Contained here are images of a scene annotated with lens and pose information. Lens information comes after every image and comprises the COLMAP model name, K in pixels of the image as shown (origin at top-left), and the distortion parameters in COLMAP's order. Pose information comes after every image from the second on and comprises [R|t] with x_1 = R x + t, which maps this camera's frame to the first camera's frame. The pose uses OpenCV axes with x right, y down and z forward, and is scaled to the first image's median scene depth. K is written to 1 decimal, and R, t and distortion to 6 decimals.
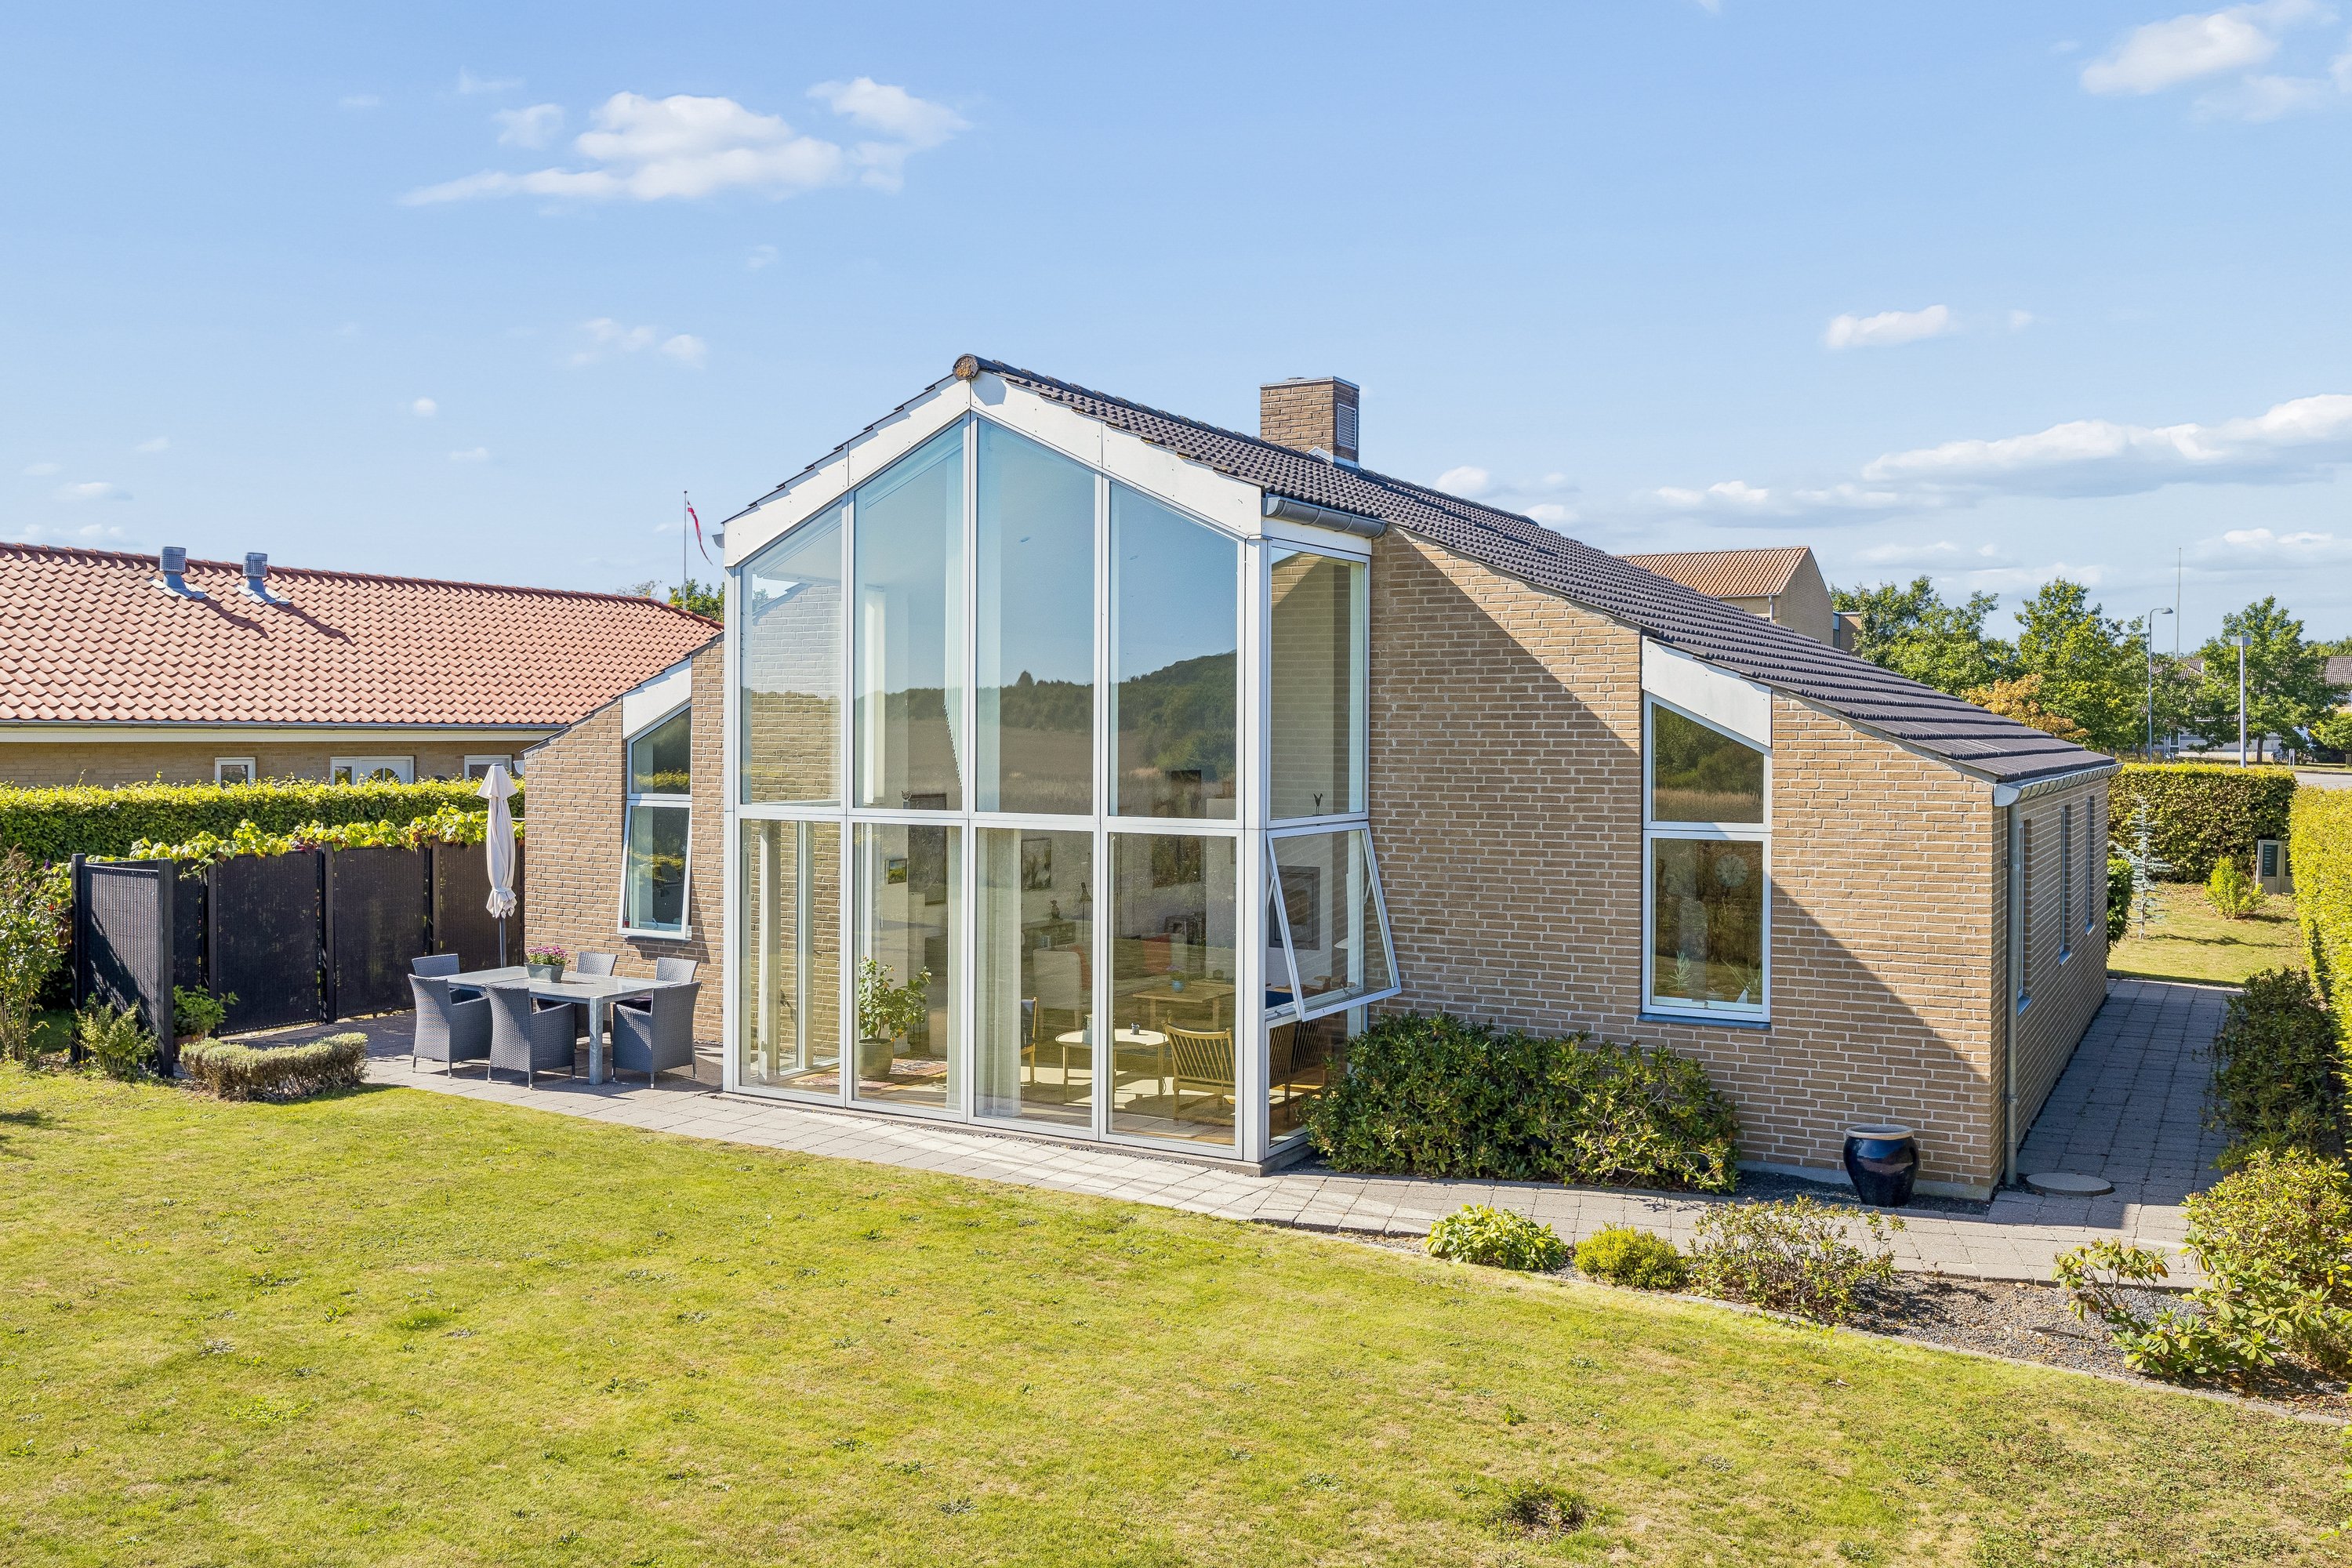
lens RADIAL K [[1899.8, 0, 1176.9], [0, 1899.8, 731.1], [0, 0, 1]] dist [-0.008460, -0.000611]
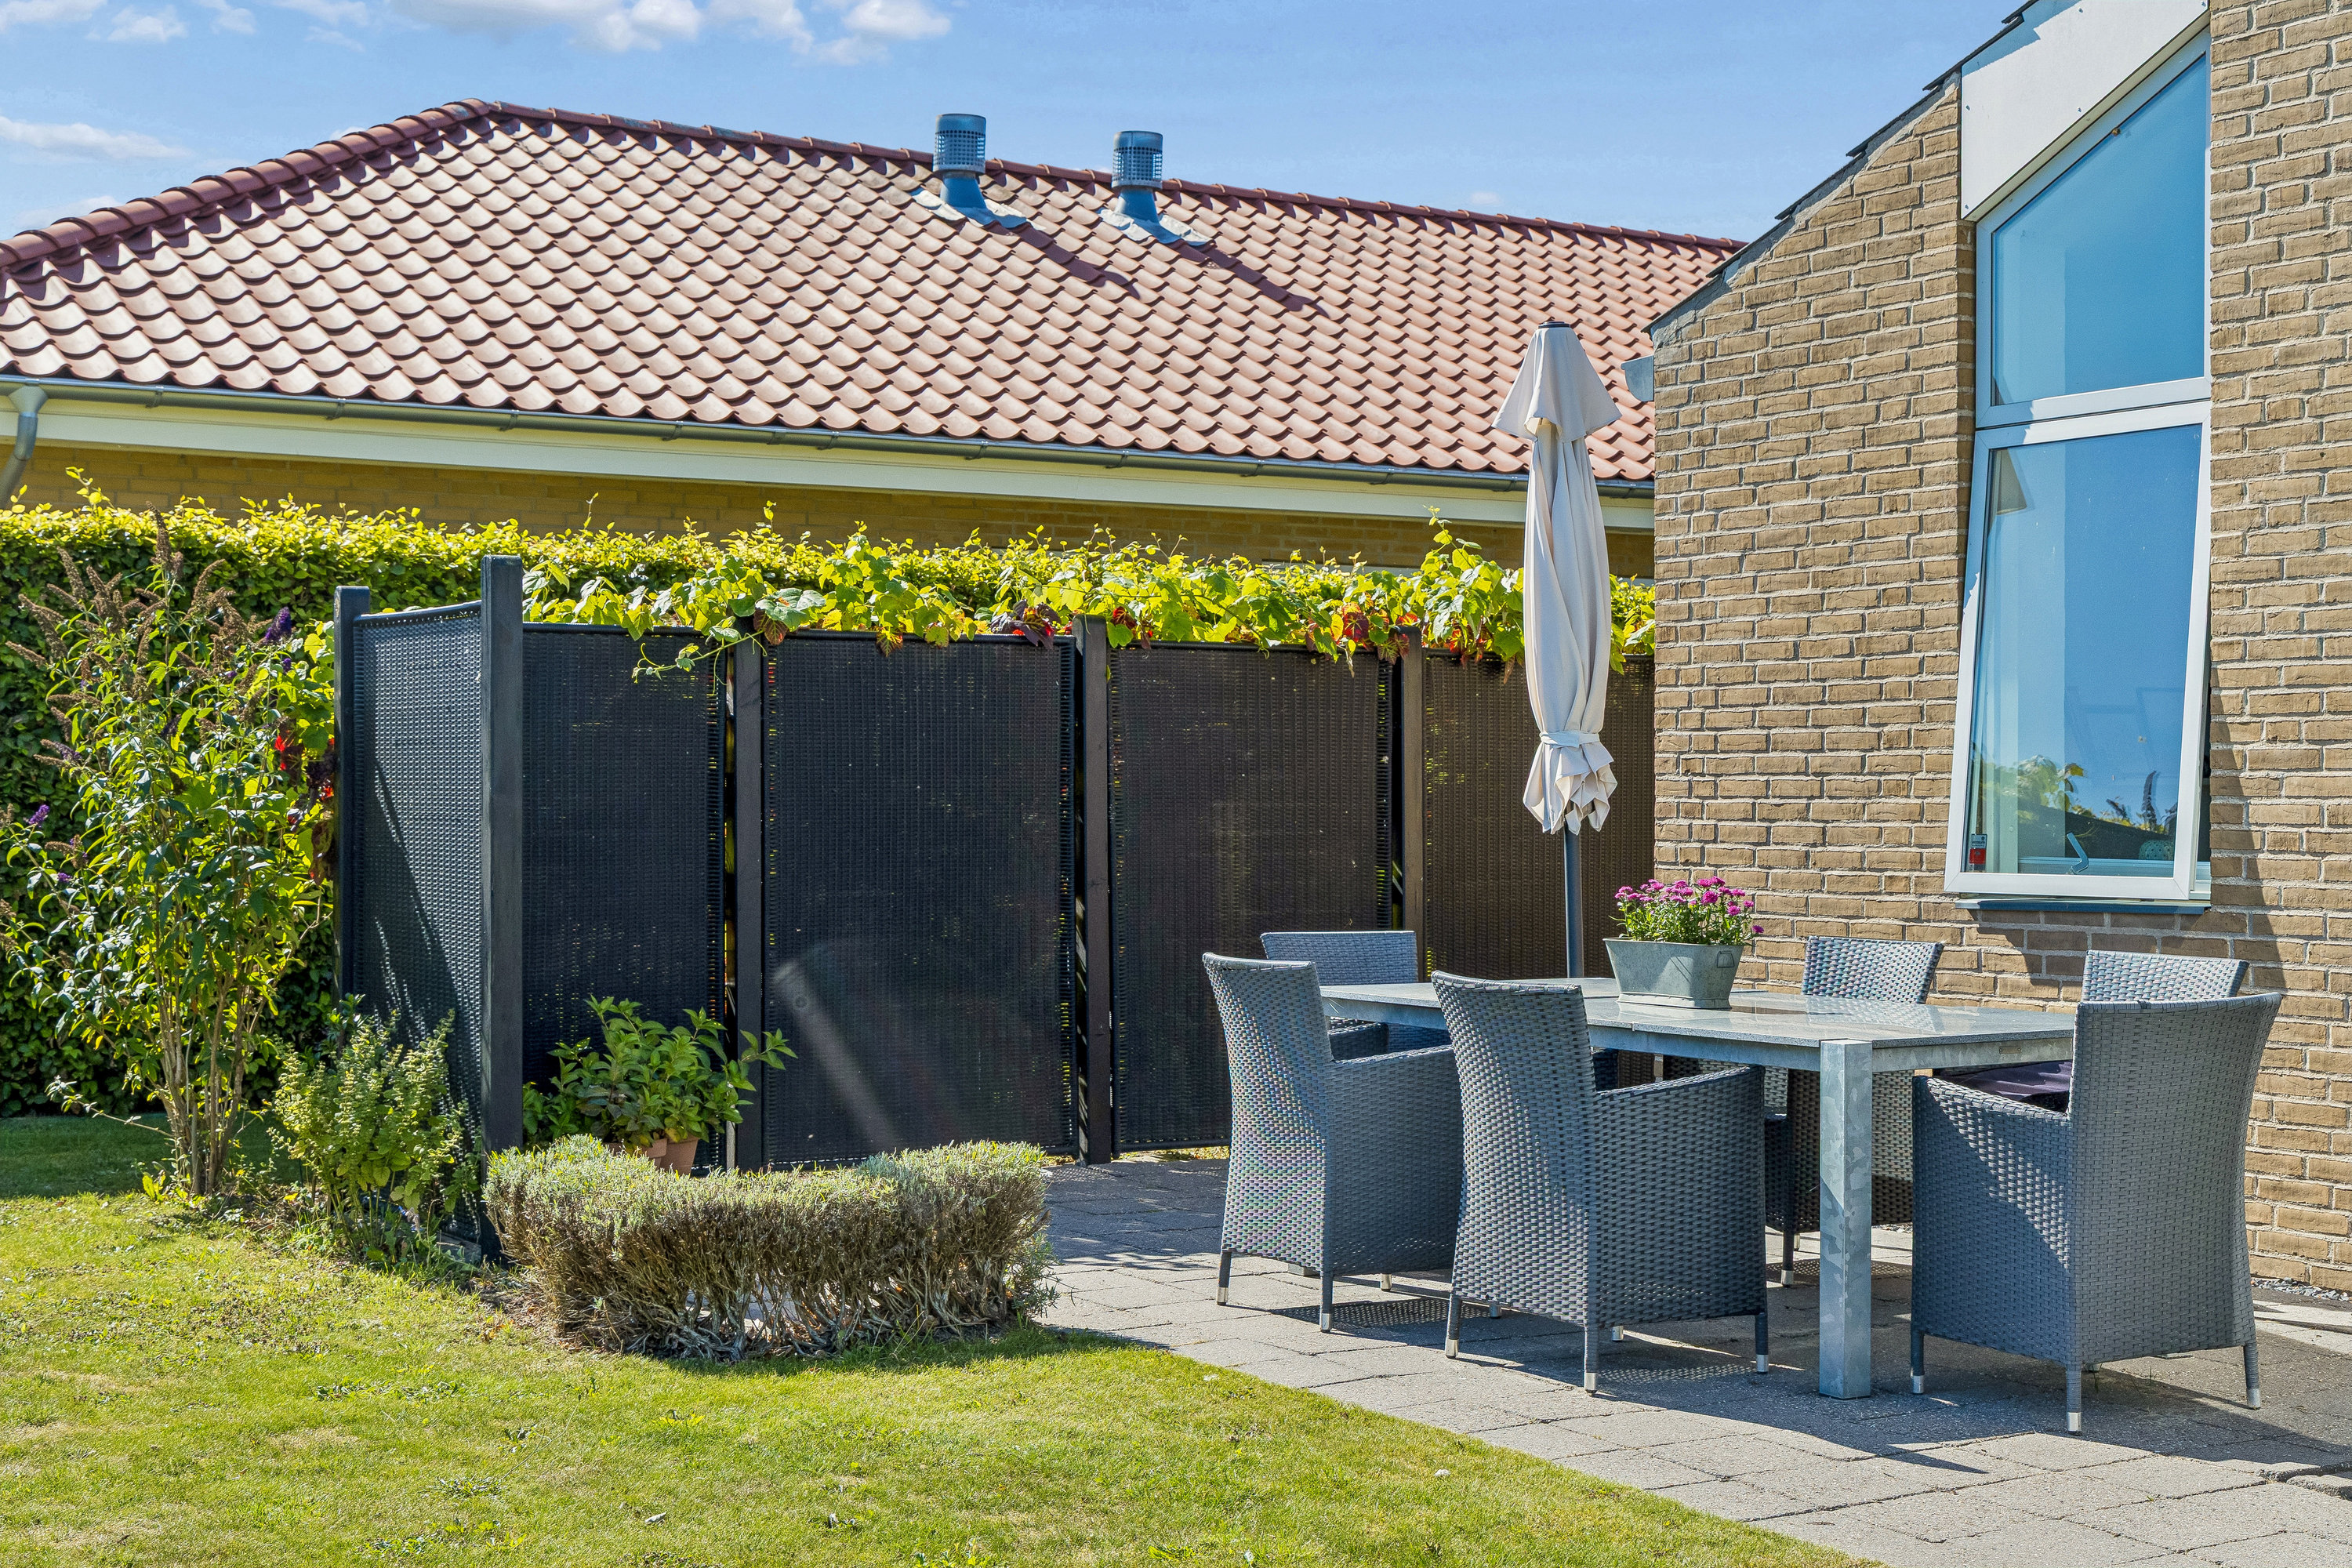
lens RADIAL K [[3451.0, 0, 1176.0], [0, 3451.0, 784.0], [0, 0, 1]] dist [-0.013701, -0.056827]
pose [[0.869199, -0.006134, -0.494425, -0.149362], [0.000322, 0.999930, -0.011840, 0.104274], [0.494463, 0.010132, 0.869140, 0.529861]]
